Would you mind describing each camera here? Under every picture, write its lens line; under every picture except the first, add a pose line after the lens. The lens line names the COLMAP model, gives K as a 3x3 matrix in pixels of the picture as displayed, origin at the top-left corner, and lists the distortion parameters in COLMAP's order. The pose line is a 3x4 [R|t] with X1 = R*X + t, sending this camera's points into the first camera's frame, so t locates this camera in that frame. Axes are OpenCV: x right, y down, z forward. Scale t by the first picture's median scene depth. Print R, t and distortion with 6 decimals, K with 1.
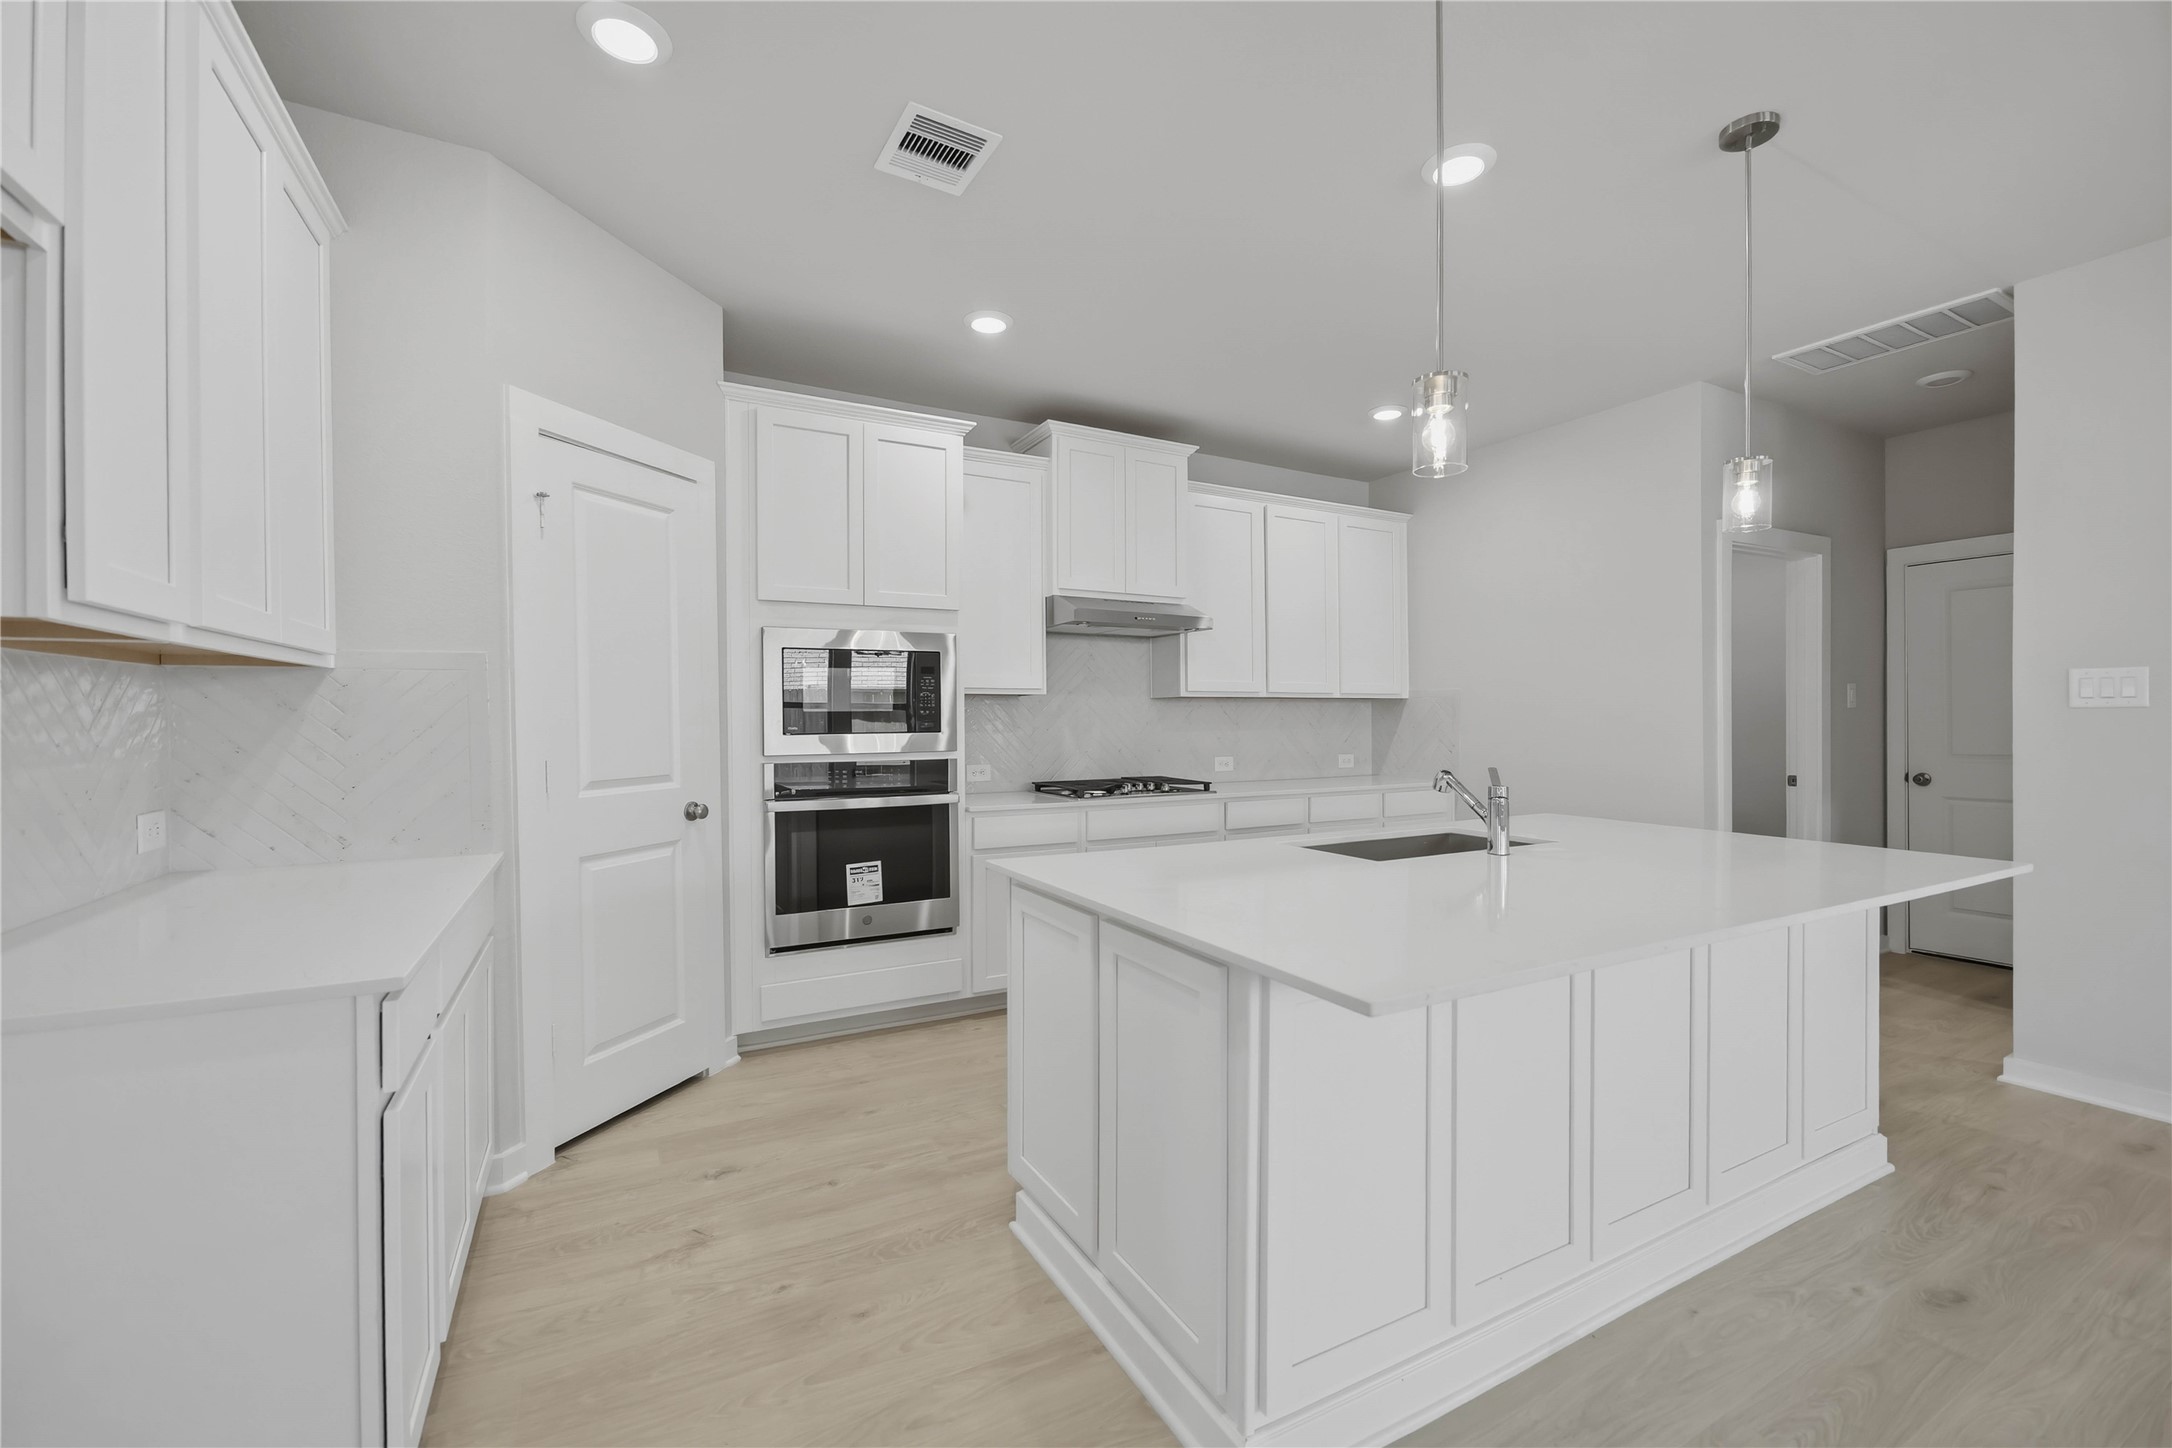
lens RADIAL K [[869.8, 0, 1093.9], [0, 869.8, 724.1], [0, 0, 1]] dist [-0.008509, 0.000488]
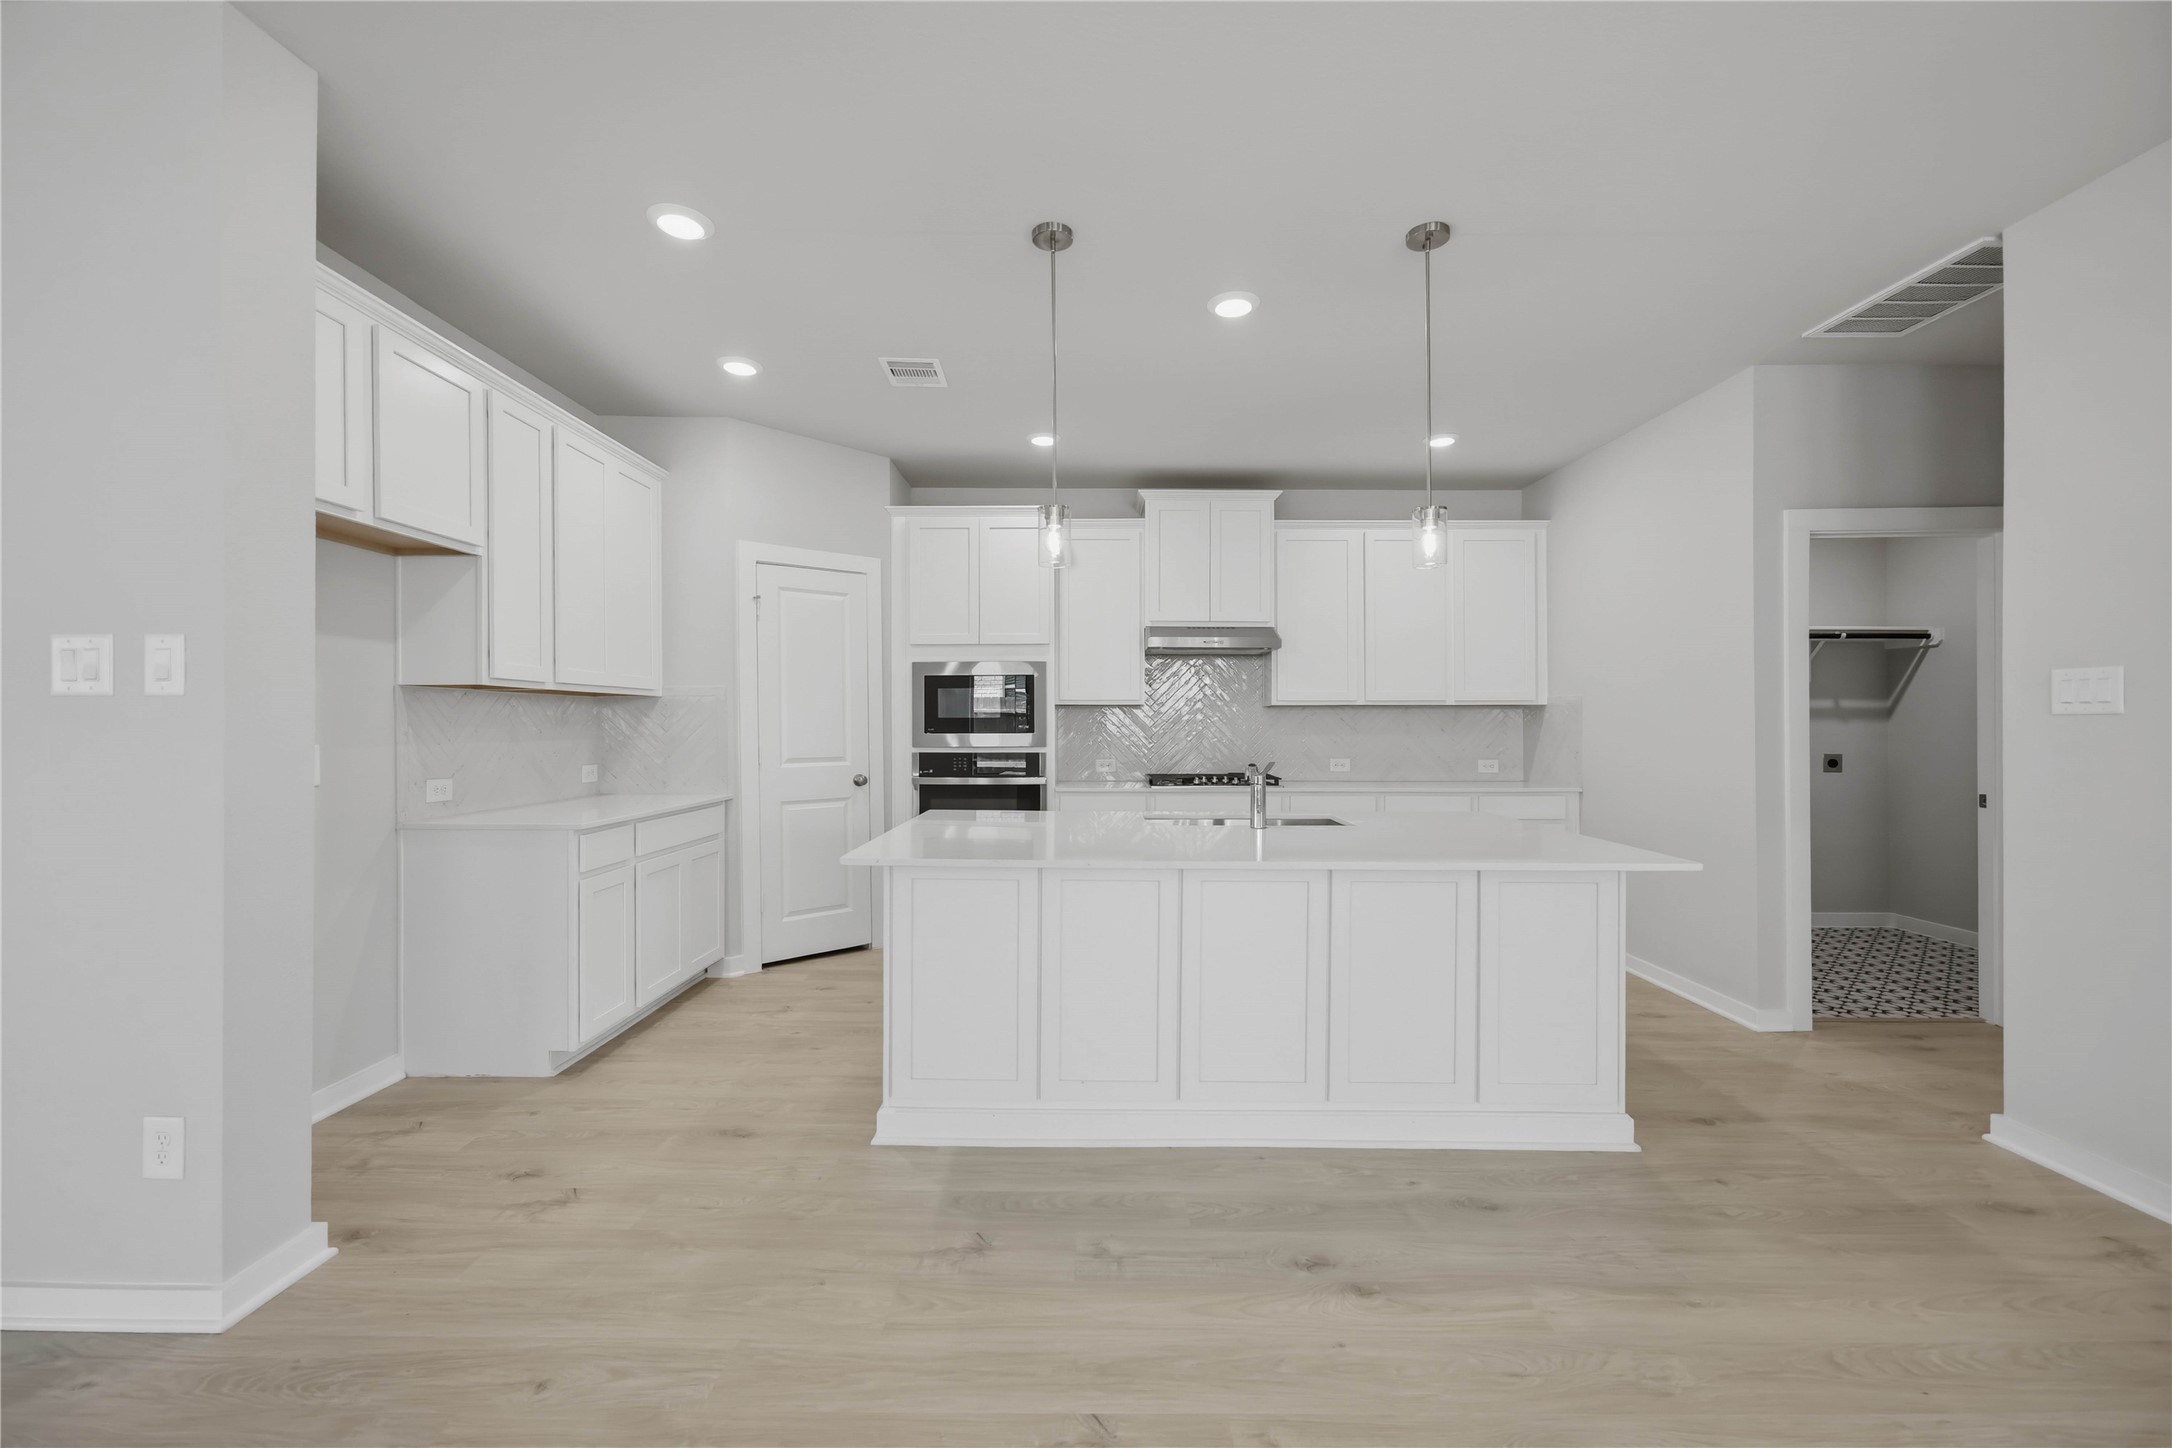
lens RADIAL K [[869.8, 0, 1108.5], [0, 869.8, 729.7], [0, 0, 1]] dist [-0.008509, 0.000488]
pose [[0.883506, 0.006828, -0.468370, 0.598184], [-0.006889, 0.999975, 0.001583, 0.001344], [0.468369, 0.001828, 0.883531, -0.174550]]
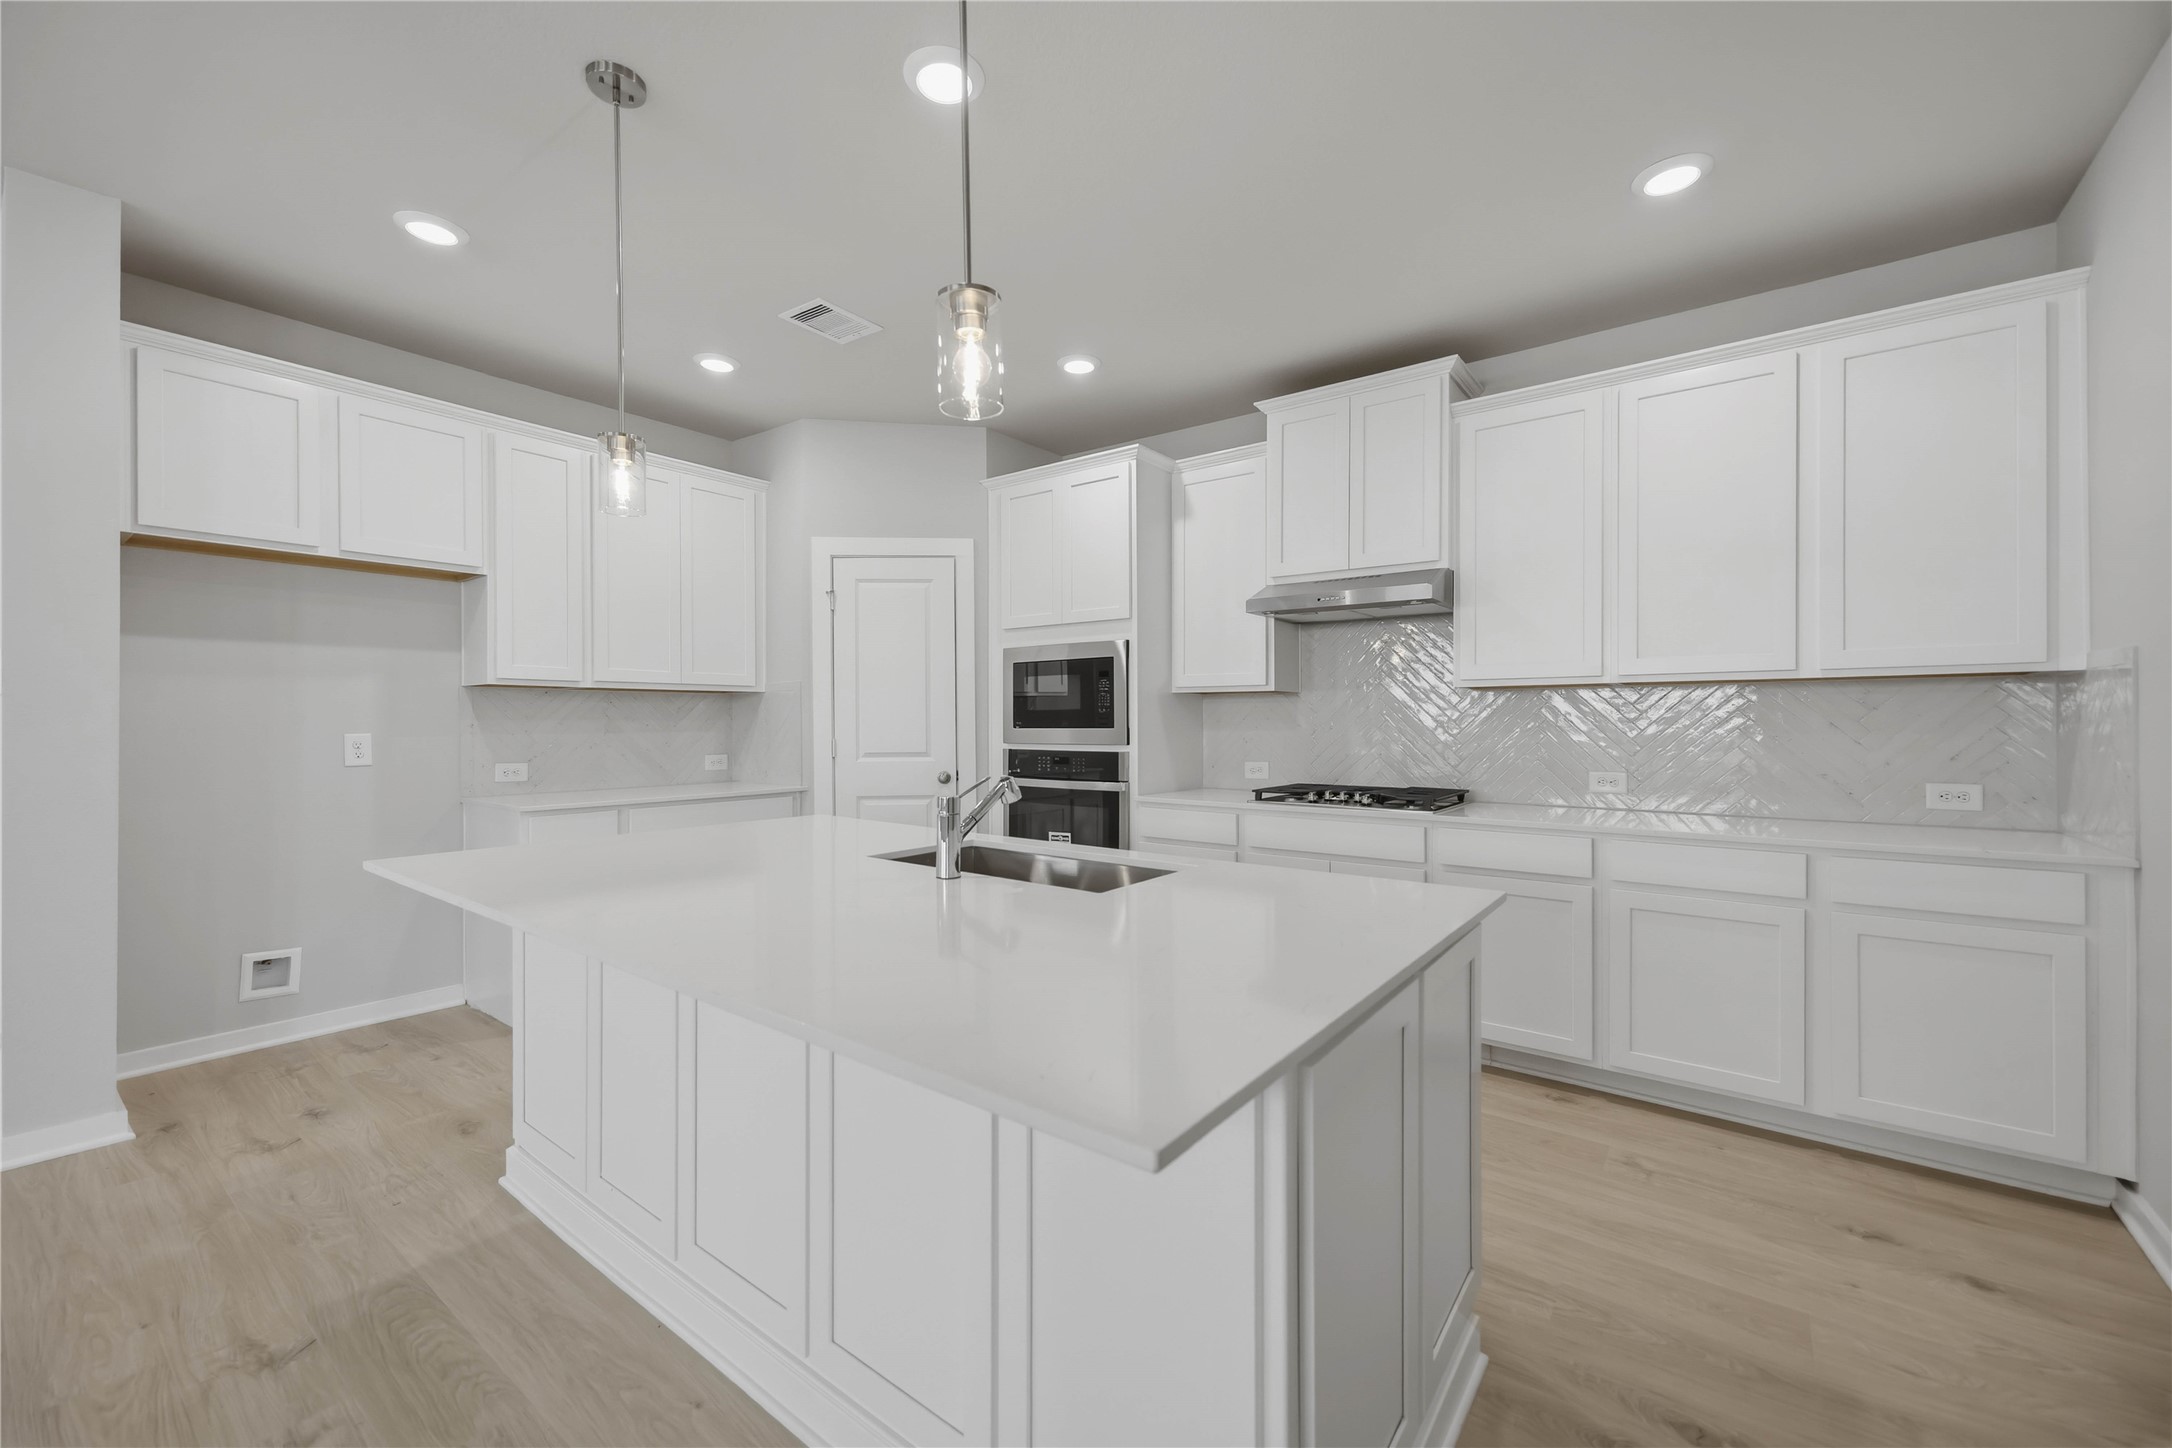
lens RADIAL K [[869.8, 0, 1089.6], [0, 869.8, 714.6], [0, 0, 1]] dist [-0.008509, 0.000488]
pose [[0.417871, -0.000910, -0.908506, 0.868642], [-0.006855, 0.999968, -0.004154, -0.003122], [0.908480, 0.007964, 0.417852, 0.516087]]
